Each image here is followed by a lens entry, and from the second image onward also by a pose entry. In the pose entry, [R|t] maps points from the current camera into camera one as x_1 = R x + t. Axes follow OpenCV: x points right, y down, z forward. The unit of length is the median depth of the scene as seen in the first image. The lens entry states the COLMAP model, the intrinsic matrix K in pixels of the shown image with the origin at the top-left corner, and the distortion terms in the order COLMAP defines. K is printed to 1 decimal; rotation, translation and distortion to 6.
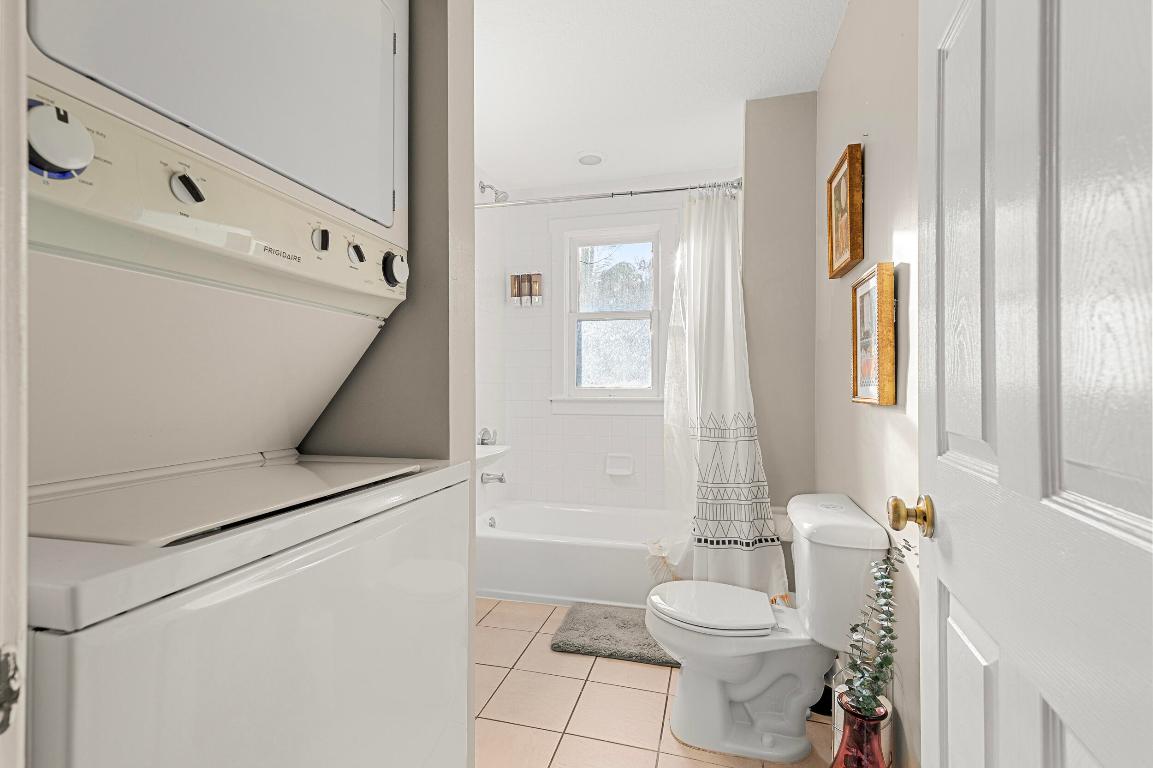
lens RADIAL K [[523.2, 0, 576.7], [0, 523.2, 400.2], [0, 0, 1]] dist [0.000529, 0.000208]
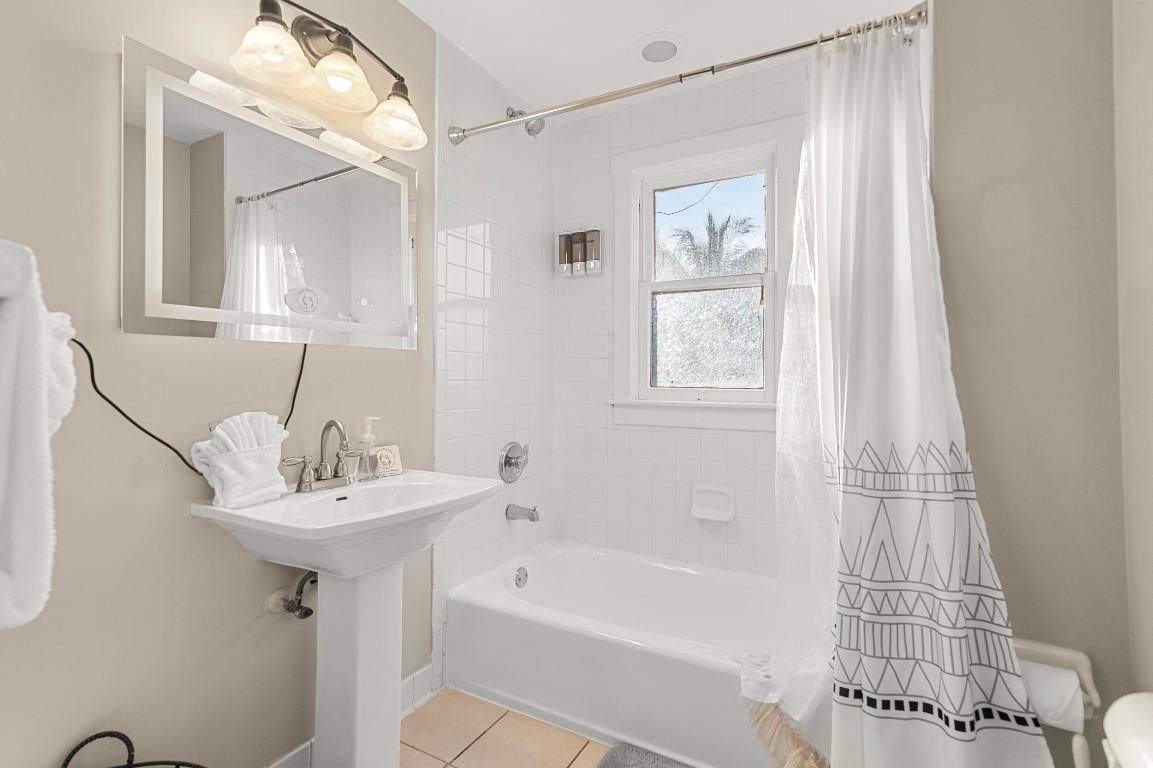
lens RADIAL K [[565.6, 0, 522.6], [0, 565.6, 364.0], [0, 0, 1]] dist [0.002257, 0.001010]
pose [[0.954873, 0.004962, -0.296973, 0.091268], [-0.025337, 0.997577, -0.064797, -0.004764], [0.295932, 0.069397, 0.952685, 0.336111]]
